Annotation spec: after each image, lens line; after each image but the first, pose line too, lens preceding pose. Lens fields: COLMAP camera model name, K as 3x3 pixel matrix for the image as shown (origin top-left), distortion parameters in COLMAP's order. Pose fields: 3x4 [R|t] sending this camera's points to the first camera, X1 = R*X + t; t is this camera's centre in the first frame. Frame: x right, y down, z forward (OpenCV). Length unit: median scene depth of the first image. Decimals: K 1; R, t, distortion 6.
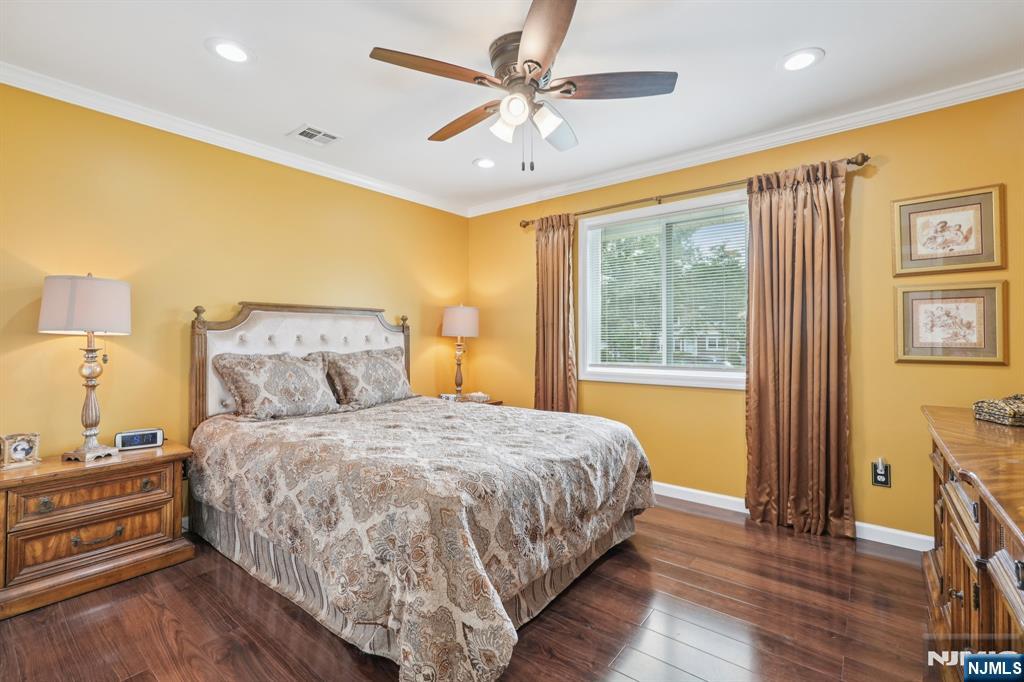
lens RADIAL K [[454.3, 0, 513.2], [0, 454.3, 327.3], [0, 0, 1]] dist [-0.004212, 0.000662]
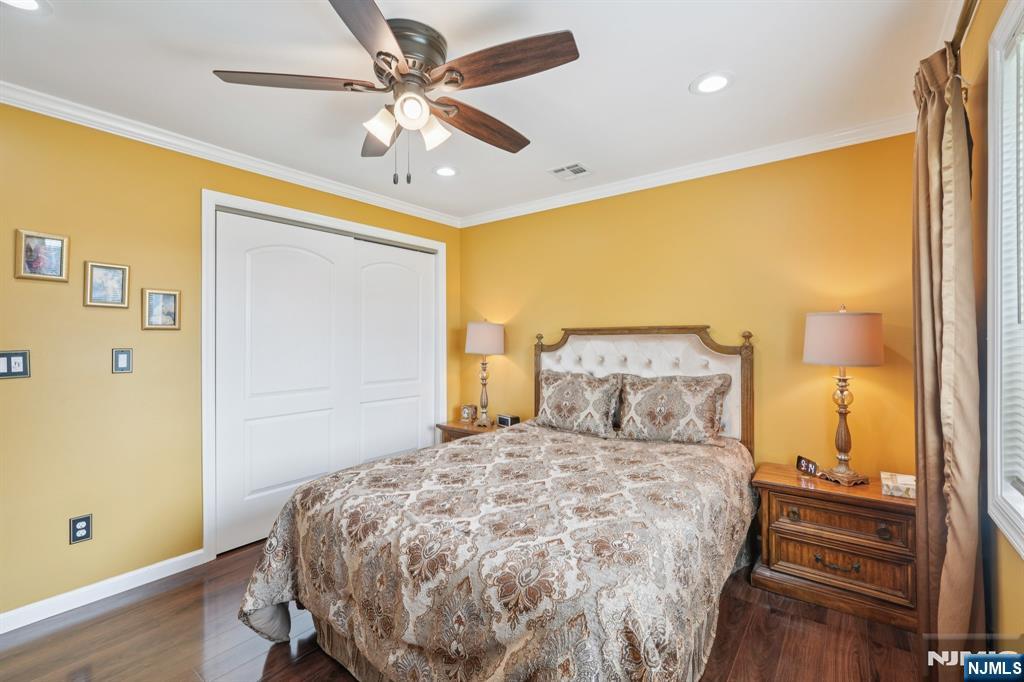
lens RADIAL K [[454.3, 0, 513.2], [0, 454.3, 327.3], [0, 0, 1]] dist [-0.004212, 0.000662]
pose [[0.038369, -0.048094, -0.998106, 0.549067], [0.007074, 0.998829, -0.047857, -0.001146], [0.999239, -0.005225, 0.038665, 0.738201]]
